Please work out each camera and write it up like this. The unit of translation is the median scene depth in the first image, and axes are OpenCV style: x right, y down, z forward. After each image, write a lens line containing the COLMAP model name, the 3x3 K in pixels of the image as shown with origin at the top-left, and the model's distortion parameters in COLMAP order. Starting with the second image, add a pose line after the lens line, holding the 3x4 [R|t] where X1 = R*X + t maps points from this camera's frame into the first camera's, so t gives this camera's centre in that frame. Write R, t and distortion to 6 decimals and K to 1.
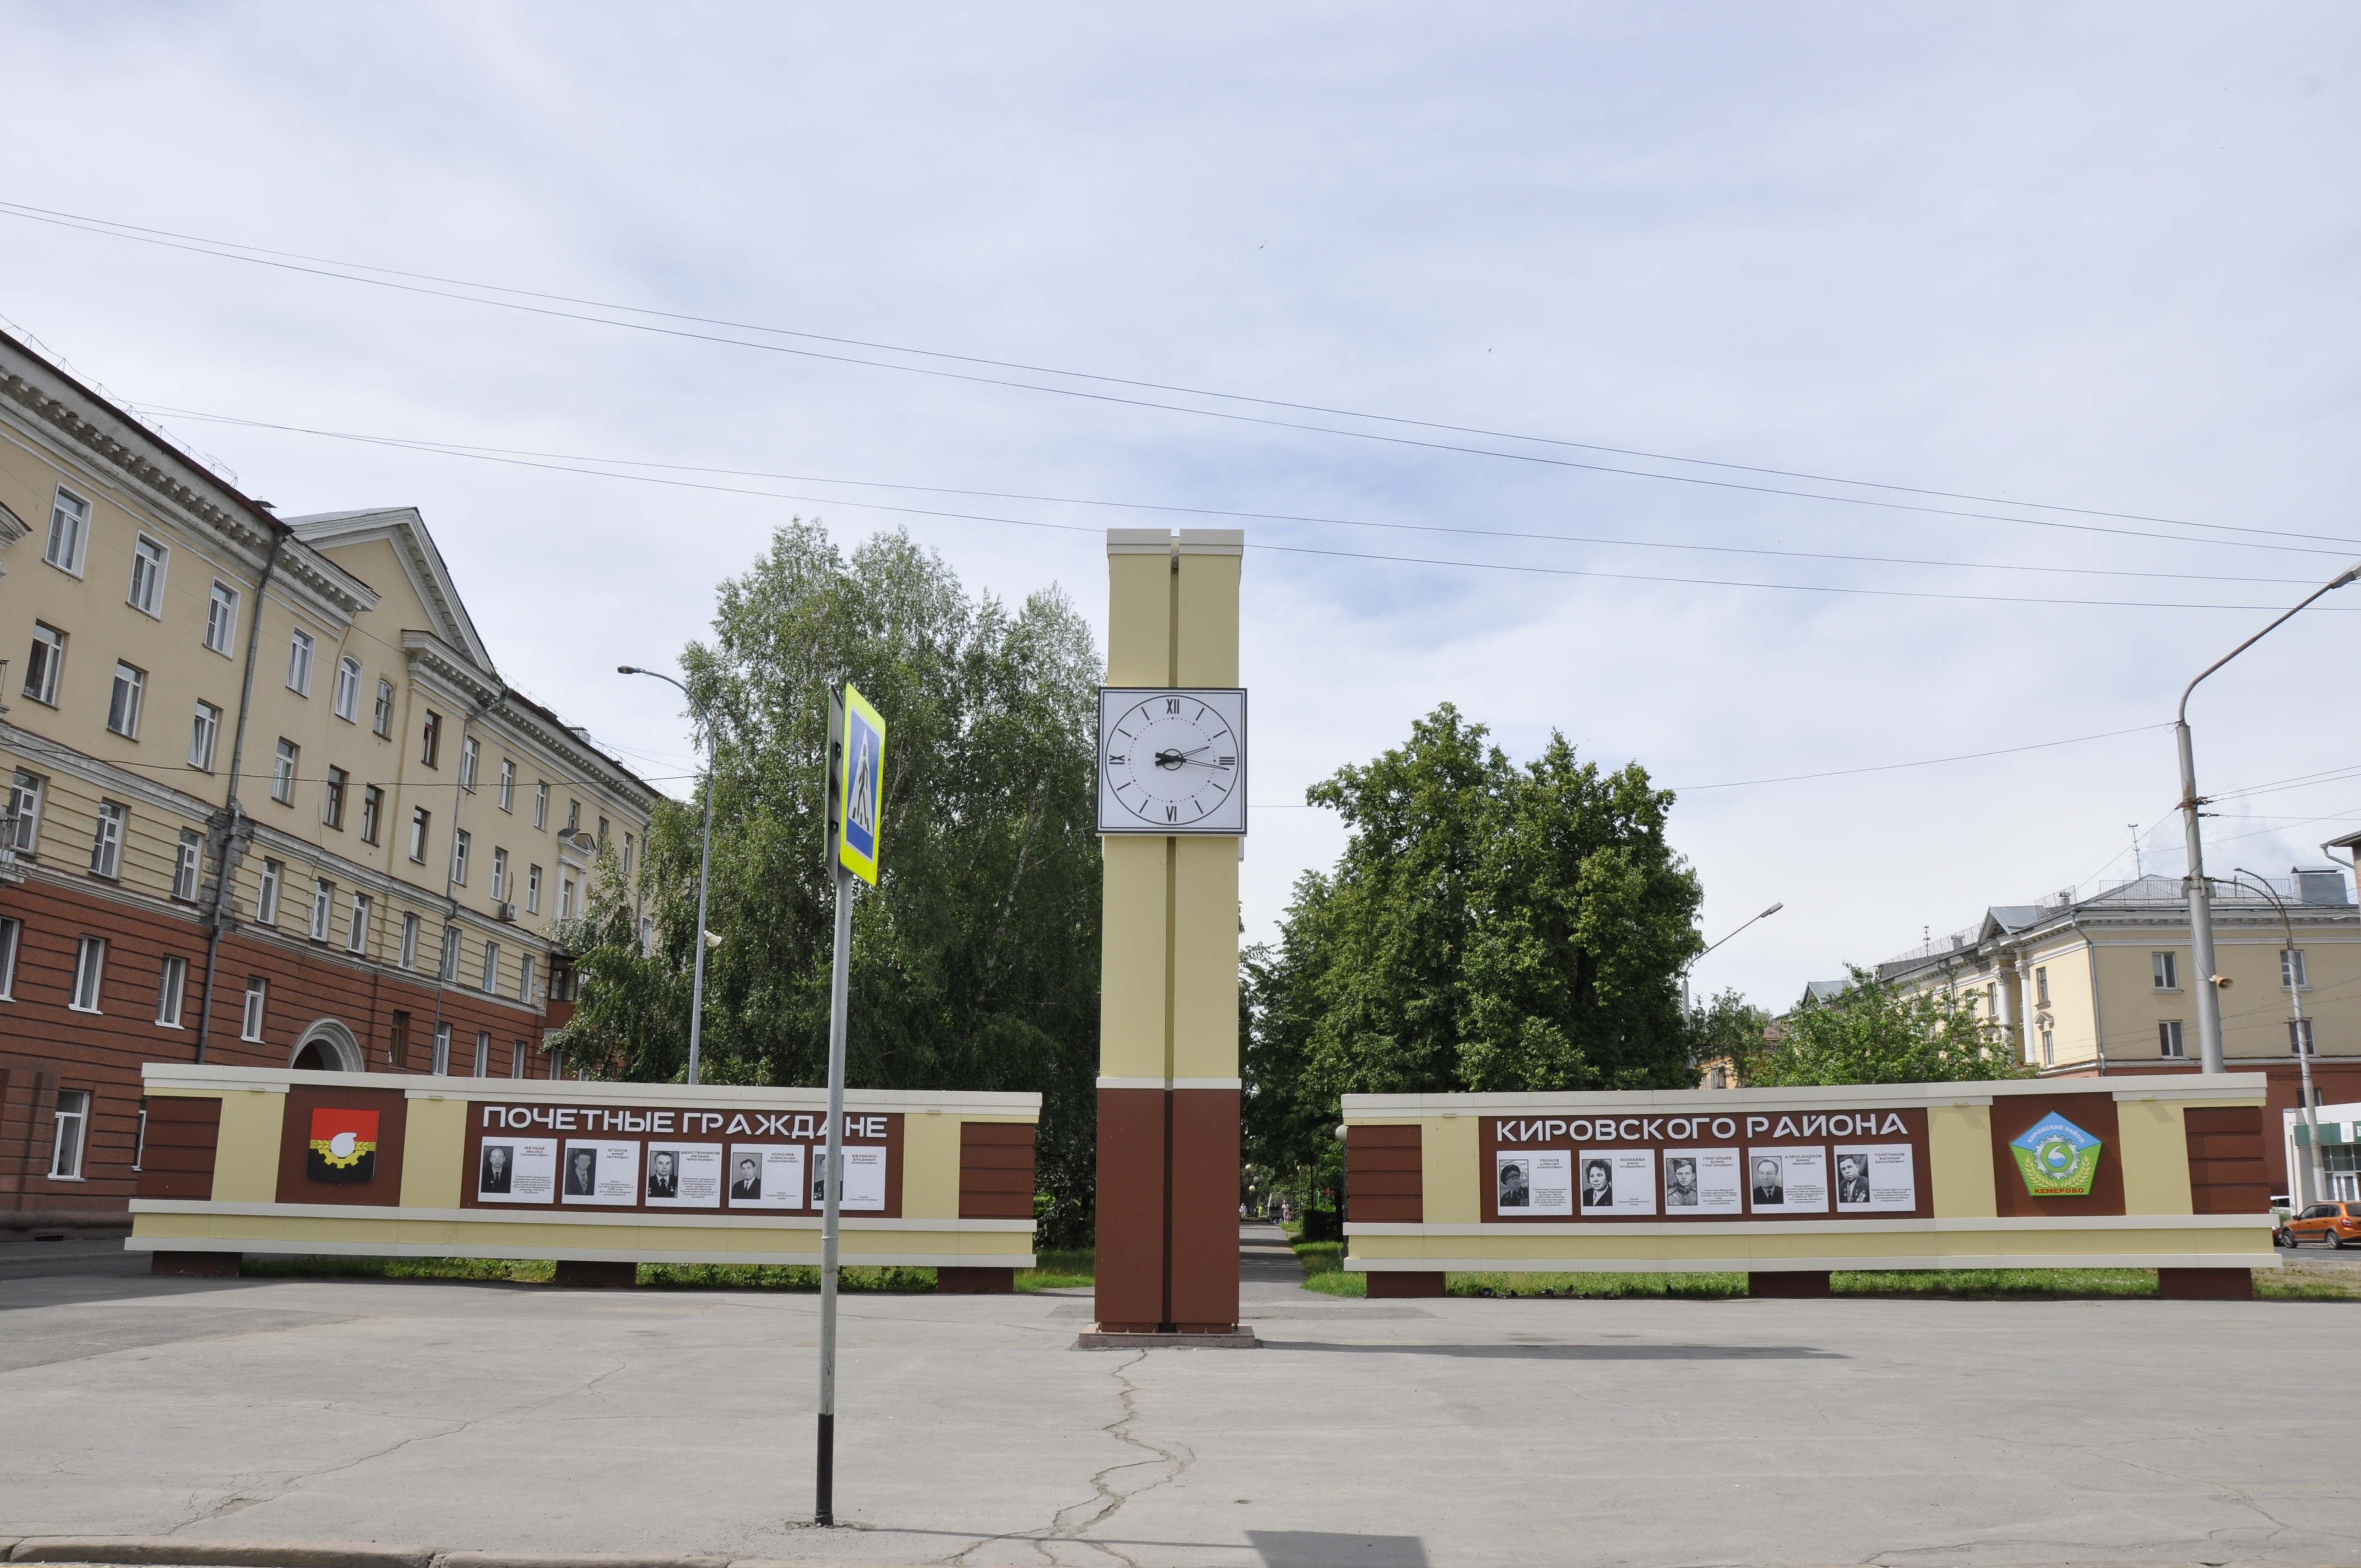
lens RADIAL K [[1868.9, 0, 1180.5], [0, 1868.9, 784.0], [0, 0, 1]] dist [-0.165110, 0.144558]
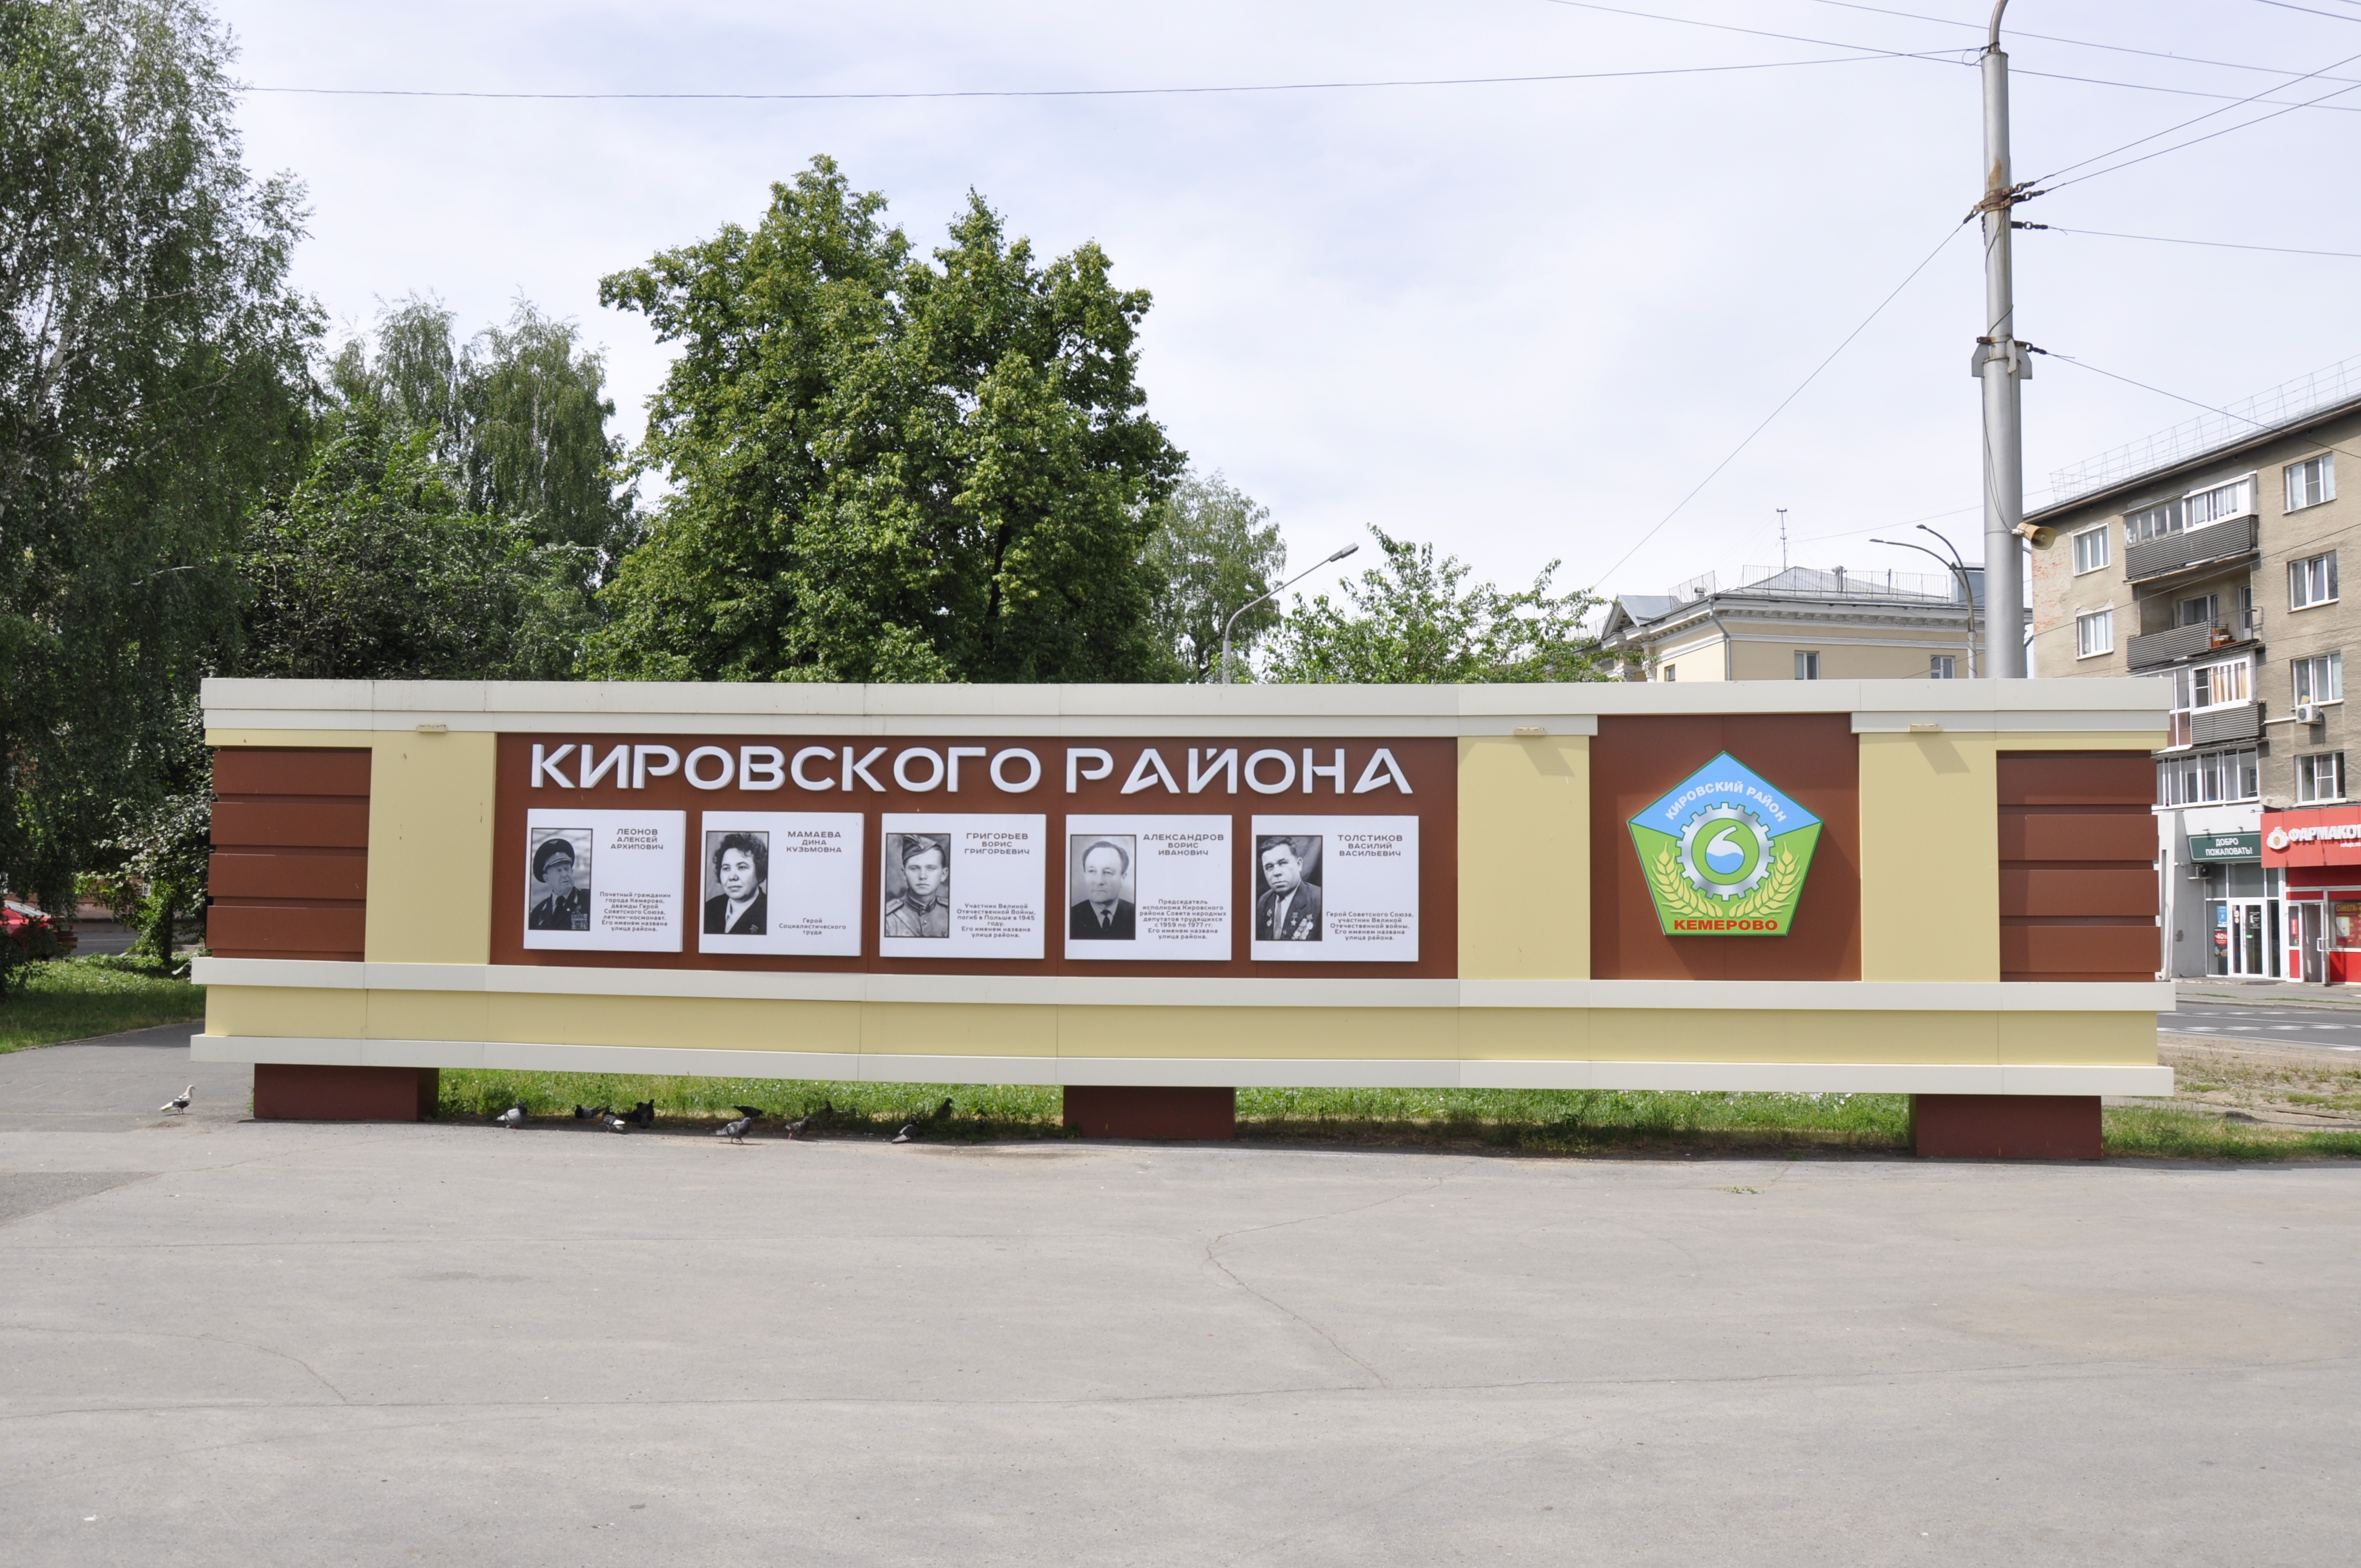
lens RADIAL K [[1868.9, 0, 1180.5], [0, 1868.9, 784.0], [0, 0, 1]] dist [-0.165110, 0.144558]
pose [[0.982030, 0.019419, 0.187722, 0.247571], [-0.047489, 0.988113, 0.146212, 0.120756], [-0.182651, -0.152499, 0.971279, 0.541616]]
